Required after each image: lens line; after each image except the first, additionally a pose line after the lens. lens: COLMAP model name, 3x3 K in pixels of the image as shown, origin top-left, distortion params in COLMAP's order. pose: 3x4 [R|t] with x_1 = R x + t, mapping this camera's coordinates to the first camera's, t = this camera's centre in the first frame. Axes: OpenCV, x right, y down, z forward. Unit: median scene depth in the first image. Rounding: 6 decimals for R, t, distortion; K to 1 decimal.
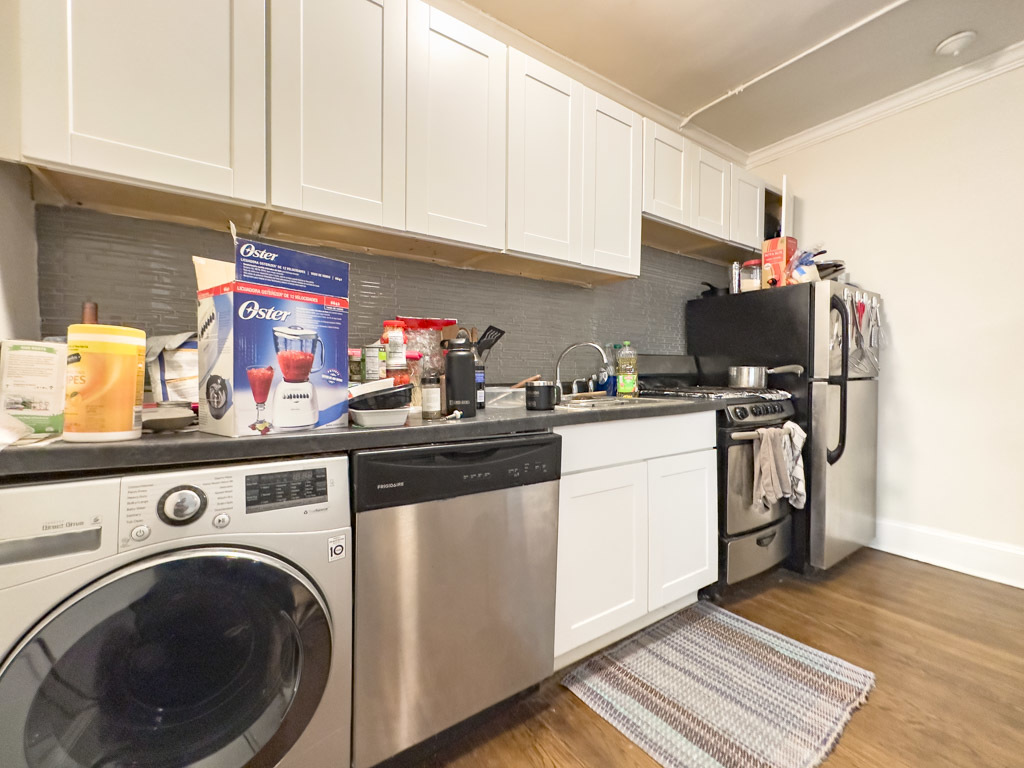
lens RADIAL K [[436.1, 0, 530.3], [0, 436.1, 381.5], [0, 0, 1]] dist [0.000957, 0.000025]
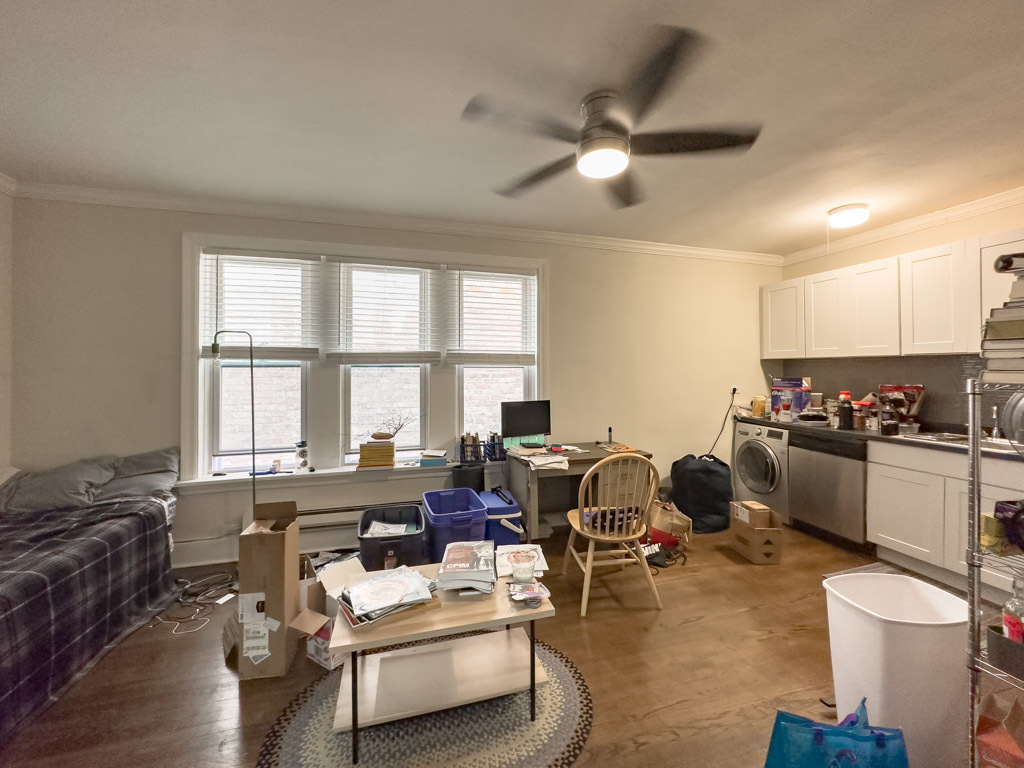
lens RADIAL K [[420.3, 0, 524.4], [0, 420.3, 366.3], [0, 0, 1]] dist [-0.000973, -0.000325]
pose [[-0.318320, -0.008472, -0.947945, 2.987916], [-0.023986, 0.999712, -0.000880, -0.262899], [0.947680, 0.022457, -0.318432, -0.035414]]
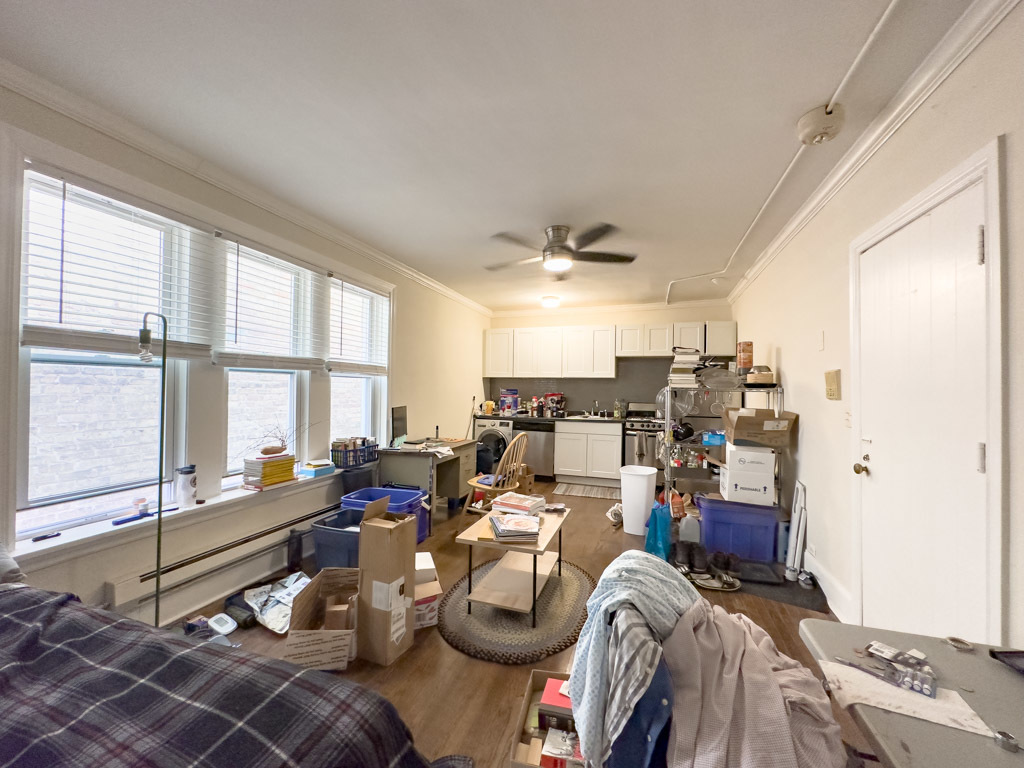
lens RADIAL K [[400.4, 0, 521.4], [0, 400.4, 386.0], [0, 0, 1]] dist [0.000354, -0.000049]
pose [[0.602831, 0.000653, -0.797869, 3.364987], [-0.032927, 0.999168, -0.024060, -0.158051], [0.797189, 0.040776, 0.602351, -1.903012]]
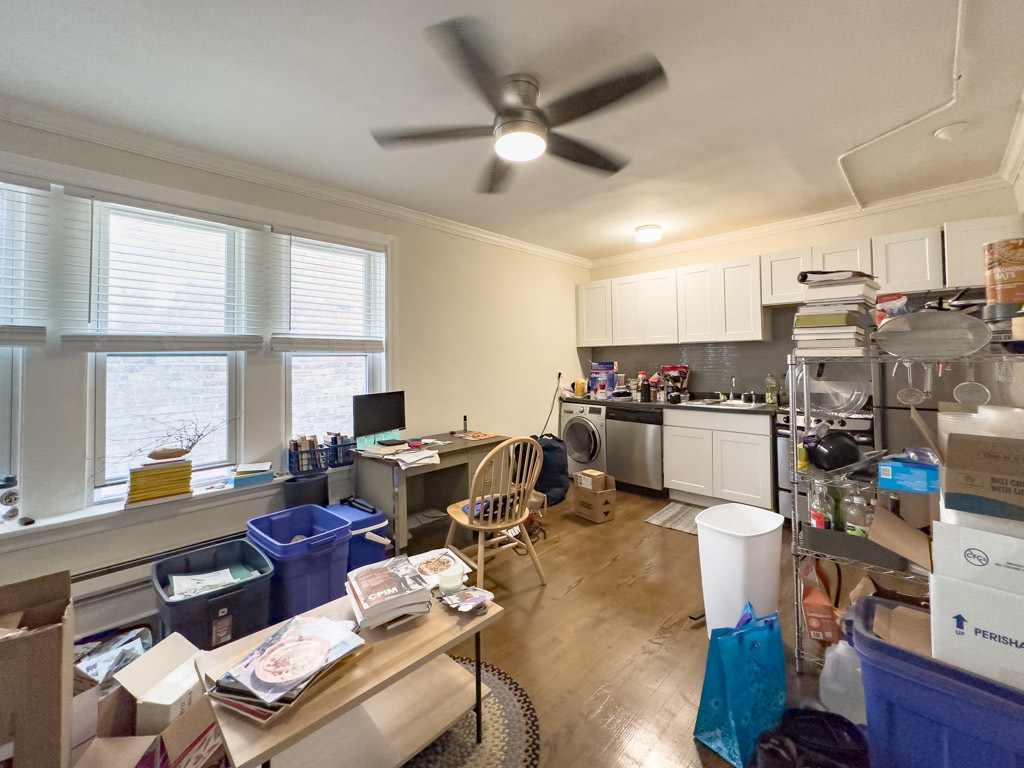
lens RADIAL K [[423.4, 0, 538.3], [0, 423.4, 345.8], [0, 0, 1]] dist [-0.000613, -0.000226]
pose [[0.208523, -0.035054, -0.977389, 2.957729], [-0.008684, 0.999252, -0.037691, -0.226888], [0.977979, 0.016348, 0.208063, -0.491728]]
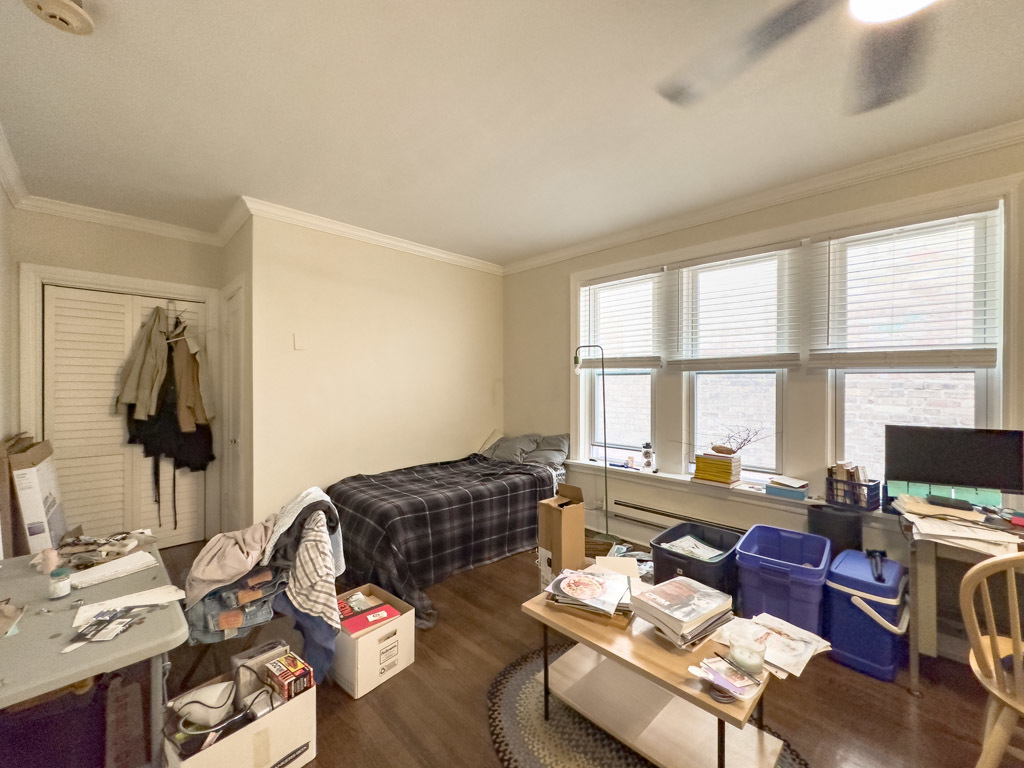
lens RADIAL K [[419.2, 0, 510.6], [0, 419.2, 384.2], [0, 0, 1]] dist [-0.000253, -0.000074]
pose [[-0.986171, -0.000077, -0.165733, 2.373283], [-0.005839, 0.999395, 0.034282, -0.253033], [0.165630, 0.034776, -0.985575, 0.404768]]
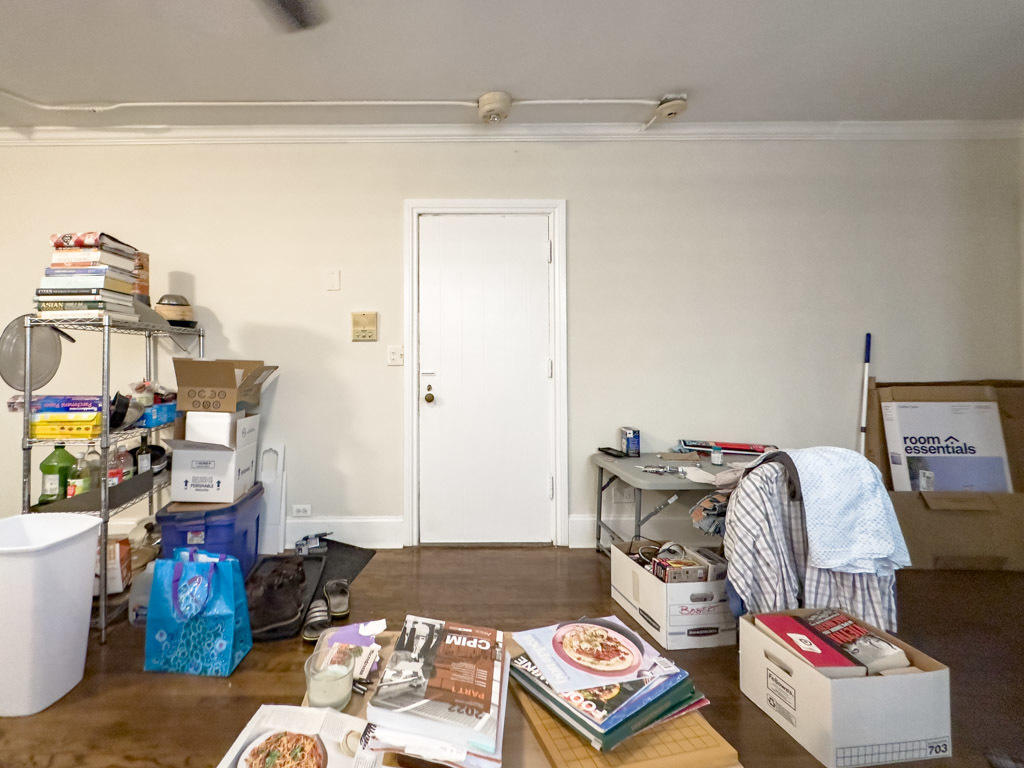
lens RADIAL K [[448.1, 0, 414.3], [0, 448.1, 343.0], [0, 0, 1]] dist [-0.001097, -0.000490]
pose [[0.590099, 0.018342, 0.807122, 1.137551], [0.025332, 0.998829, -0.041219, -0.082878], [-0.806933, 0.044769, 0.588944, -1.025391]]
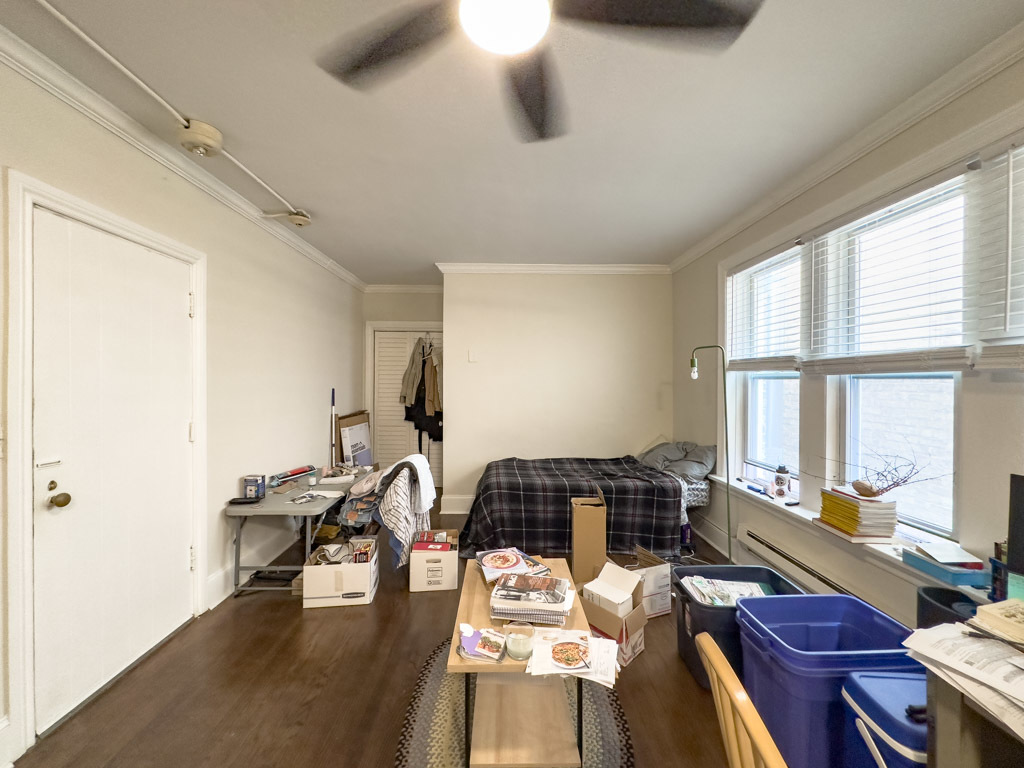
lens RADIAL K [[417.3, 0, 503.4], [0, 417.3, 384.0], [0, 0, 1]] dist [0.000669, 0.000174]
pose [[-0.816675, -0.008456, 0.577036, 1.051975], [0.012939, 0.999373, 0.032956, -0.289569], [-0.576953, 0.034381, -0.816053, 0.425783]]
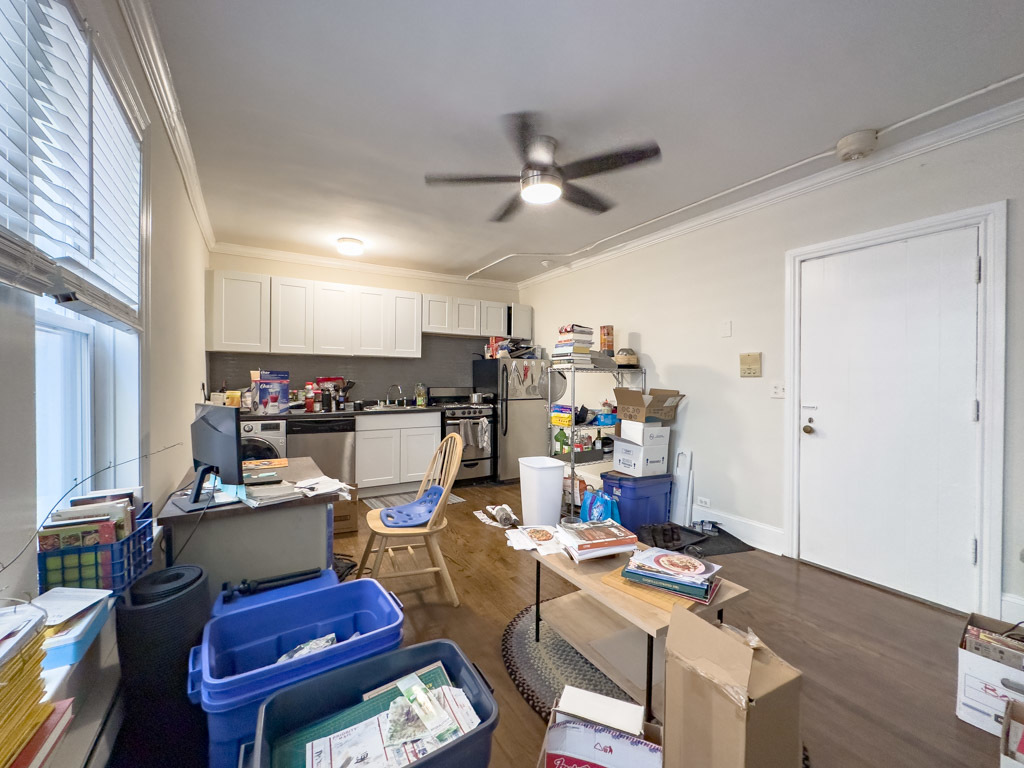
lens RADIAL K [[407.7, 0, 512.0], [0, 407.7, 384.0], [0, 0, 1]] dist [0.001025, 0.000107]
pose [[0.997223, 0.005806, -0.074249, 1.530658], [-0.006765, 0.999897, -0.012676, -0.106613], [0.074167, 0.013144, 0.997159, -2.058506]]
